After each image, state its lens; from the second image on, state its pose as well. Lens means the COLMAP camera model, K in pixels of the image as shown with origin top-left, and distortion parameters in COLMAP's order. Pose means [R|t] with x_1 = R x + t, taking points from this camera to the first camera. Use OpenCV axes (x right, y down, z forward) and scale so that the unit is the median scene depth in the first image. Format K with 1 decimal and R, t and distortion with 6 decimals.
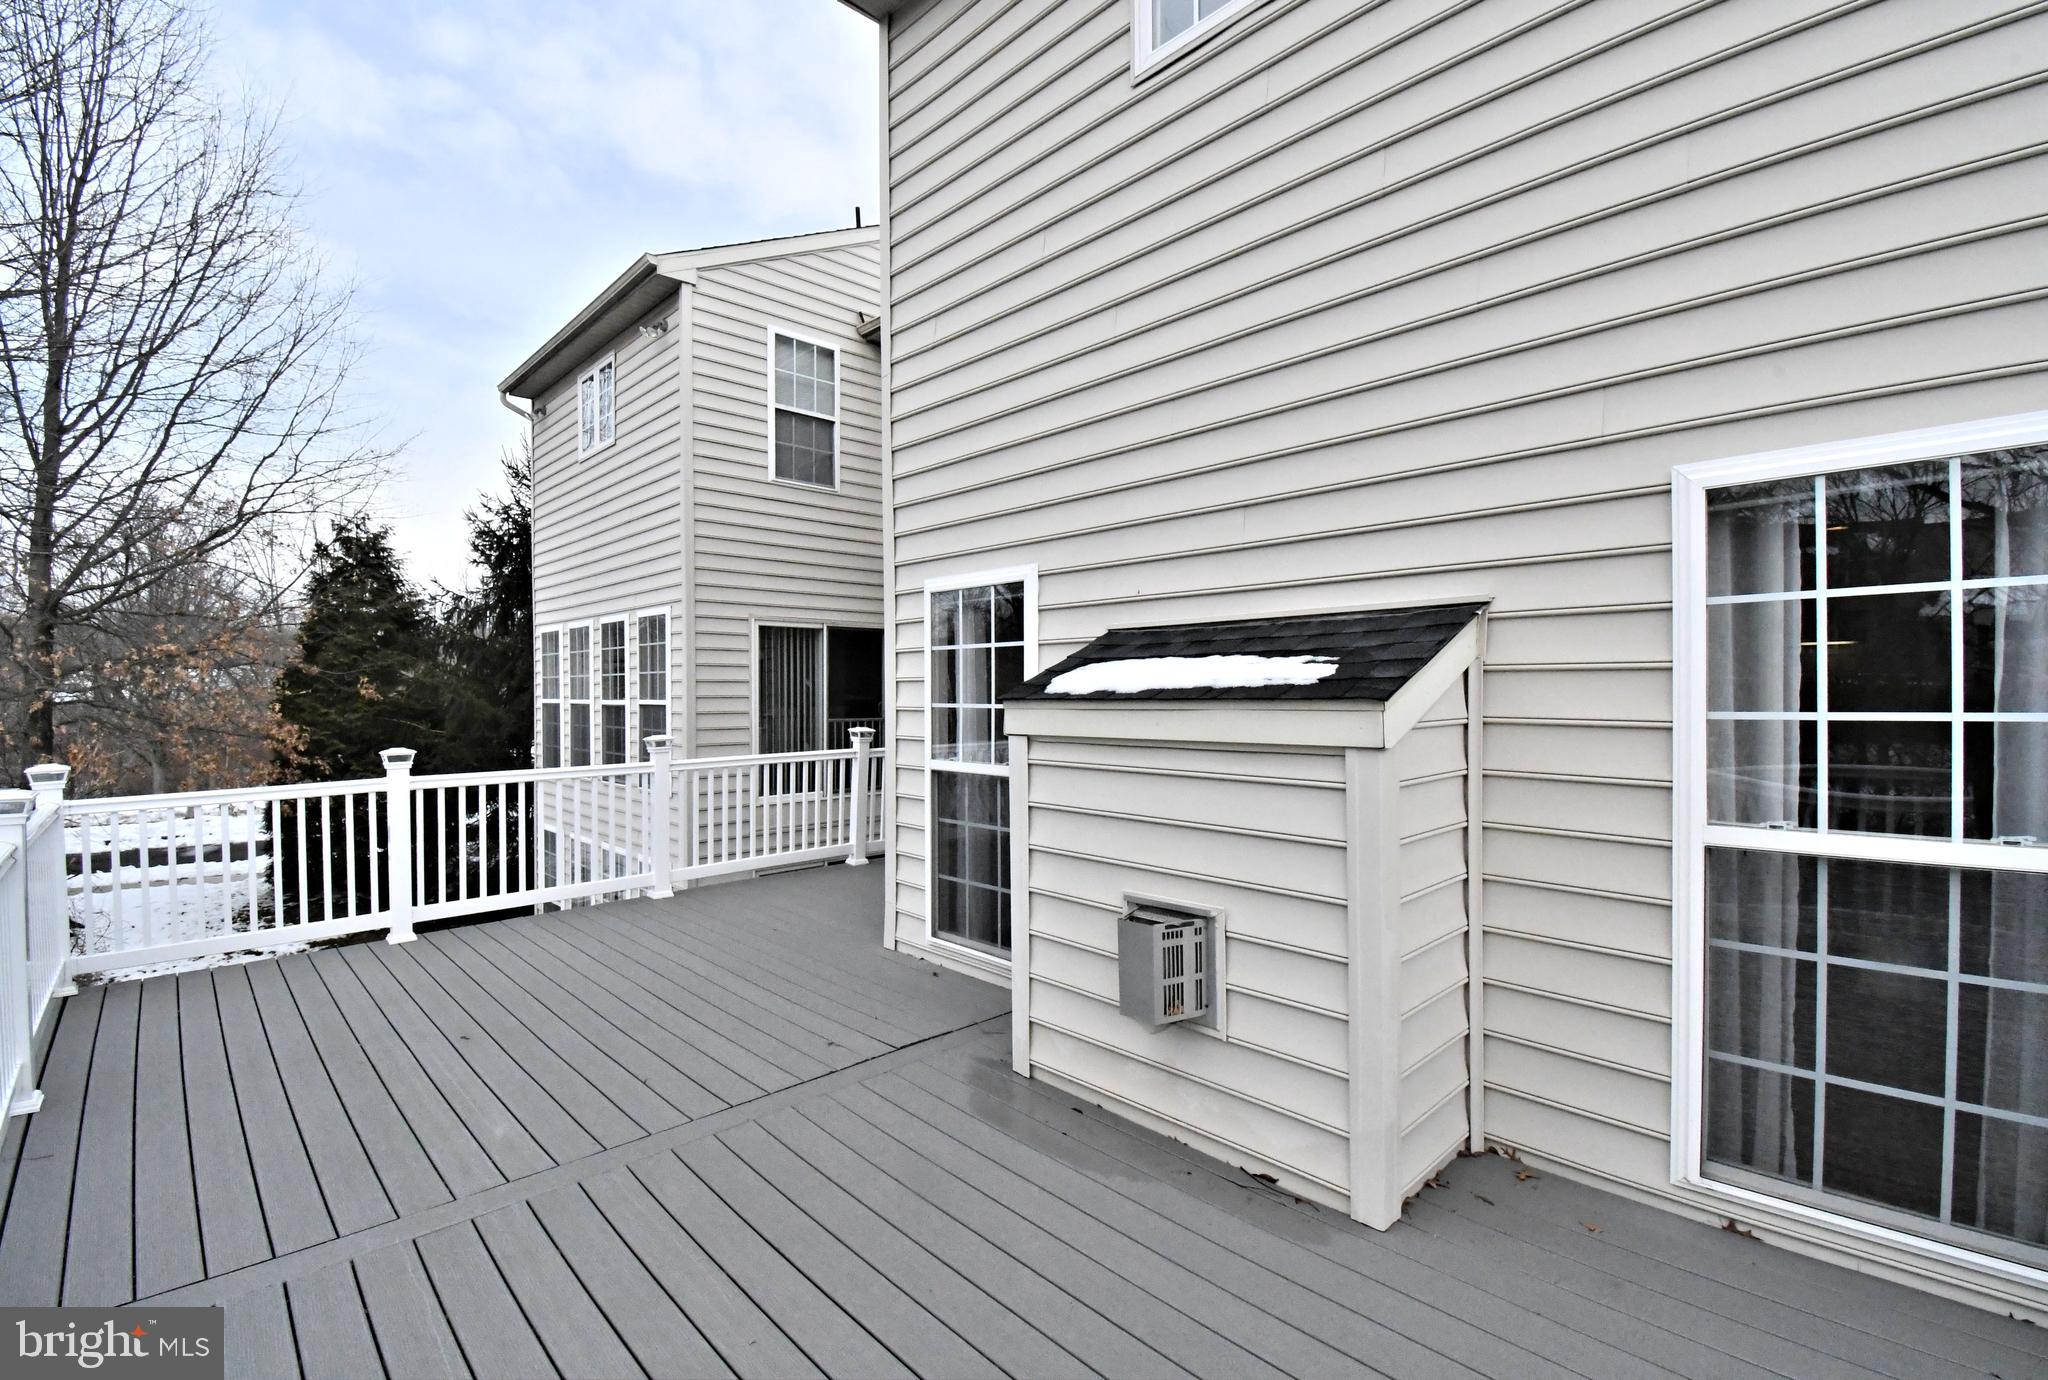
lens RADIAL K [[916.4, 0, 1024.0], [0, 916.4, 690.0], [0, 0, 1]] dist [-0.013183, -0.000056]
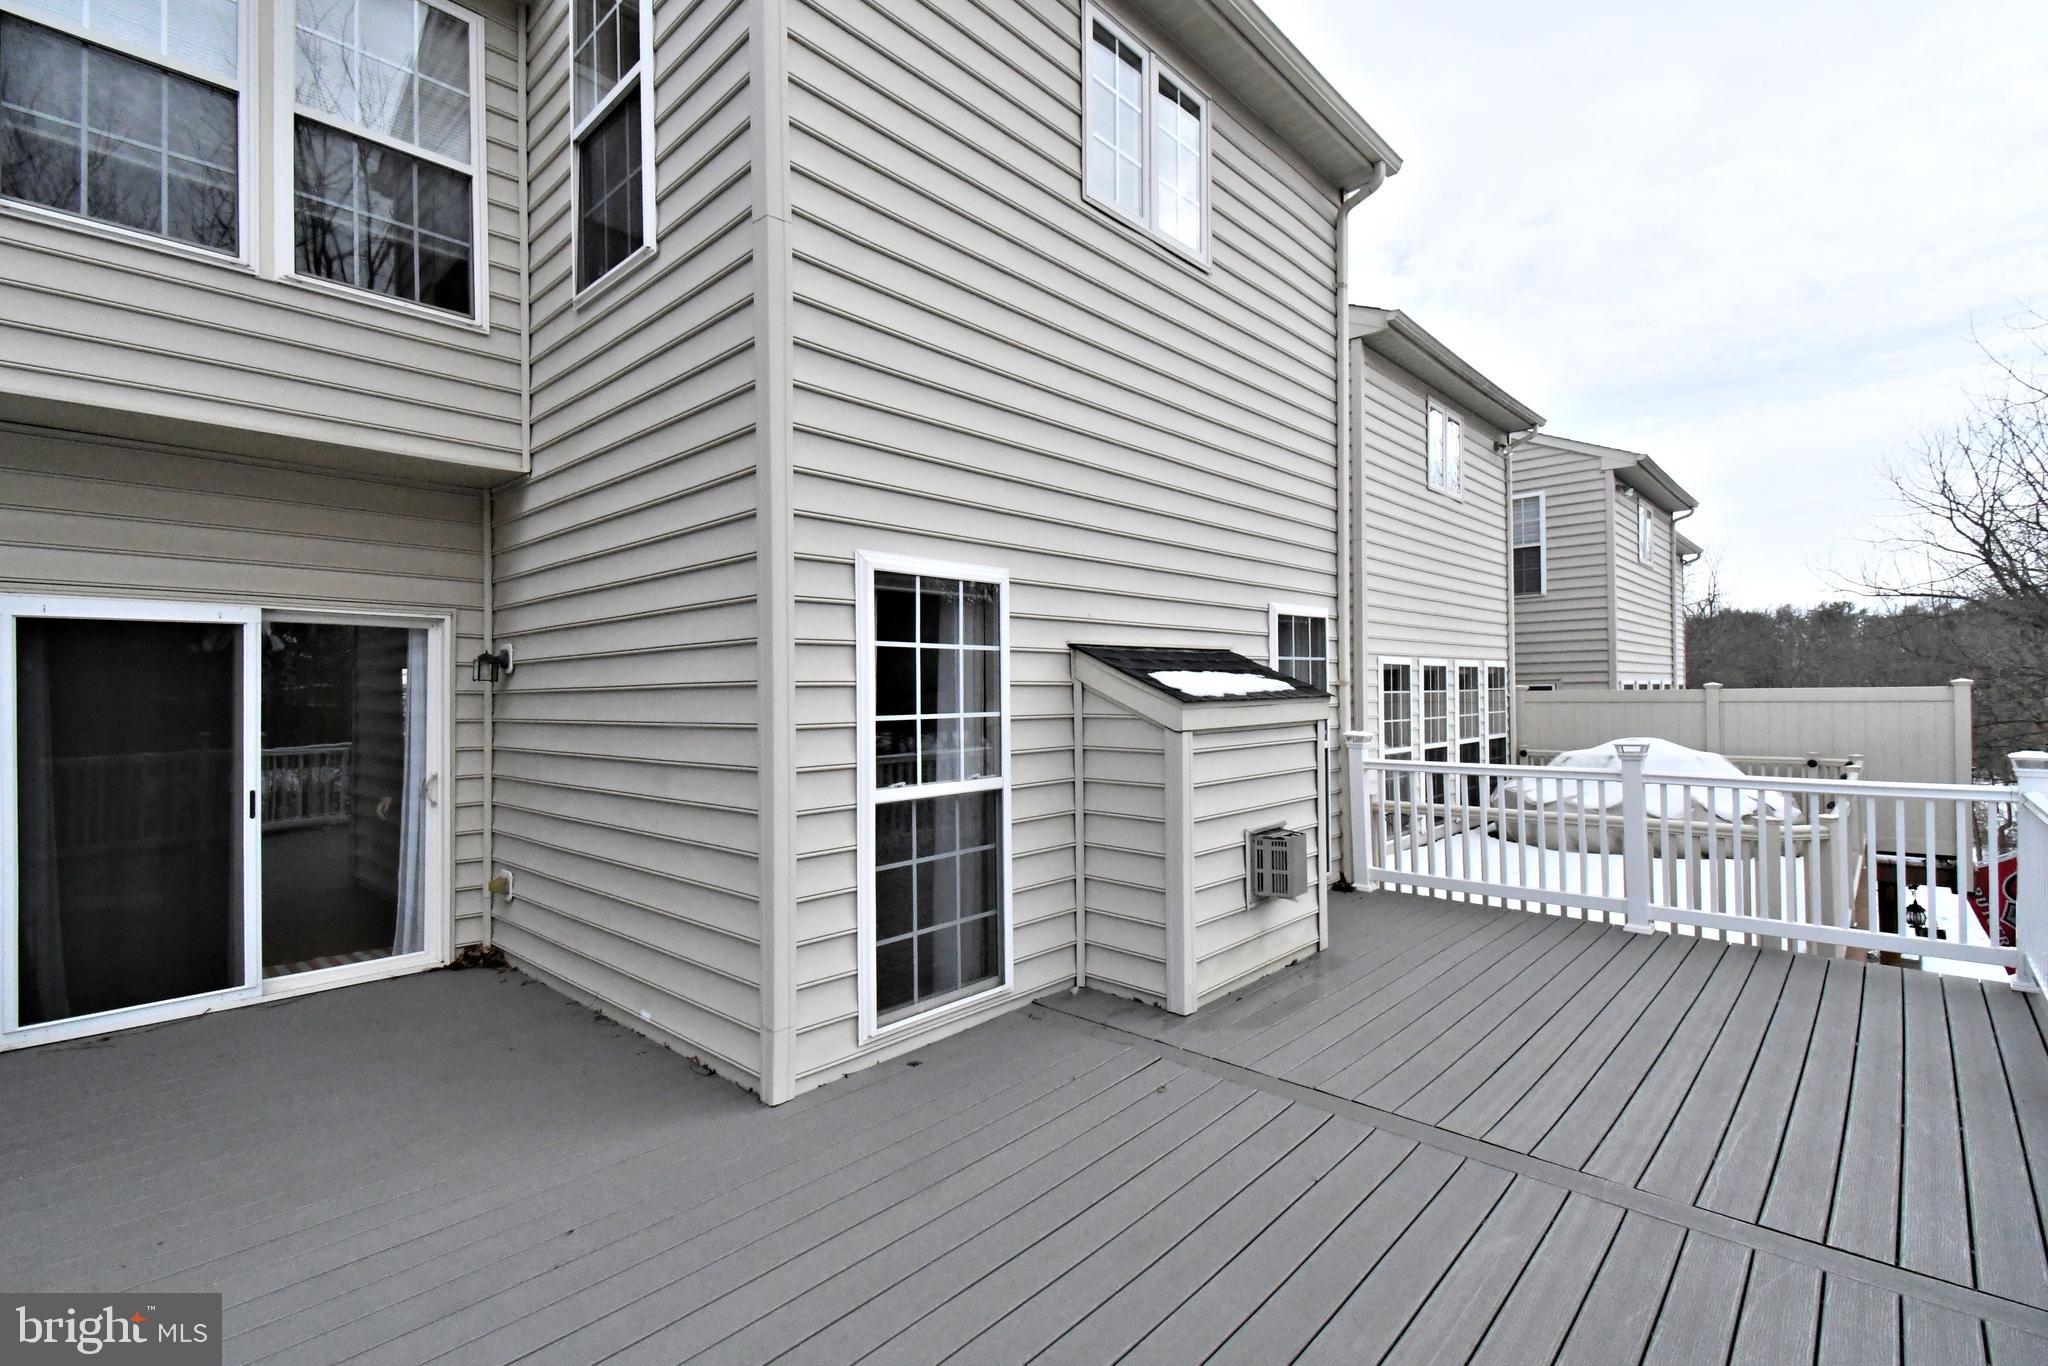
lens RADIAL K [[913.2, 0, 1021.3], [0, 913.2, 691.2], [0, 0, 1]] dist [0.000684, 0.000032]
pose [[-0.056801, 0.014025, 0.998287, -0.862656], [0.019493, 0.999726, -0.012936, 0.005961], [-0.998195, 0.018725, -0.057059, 0.928875]]
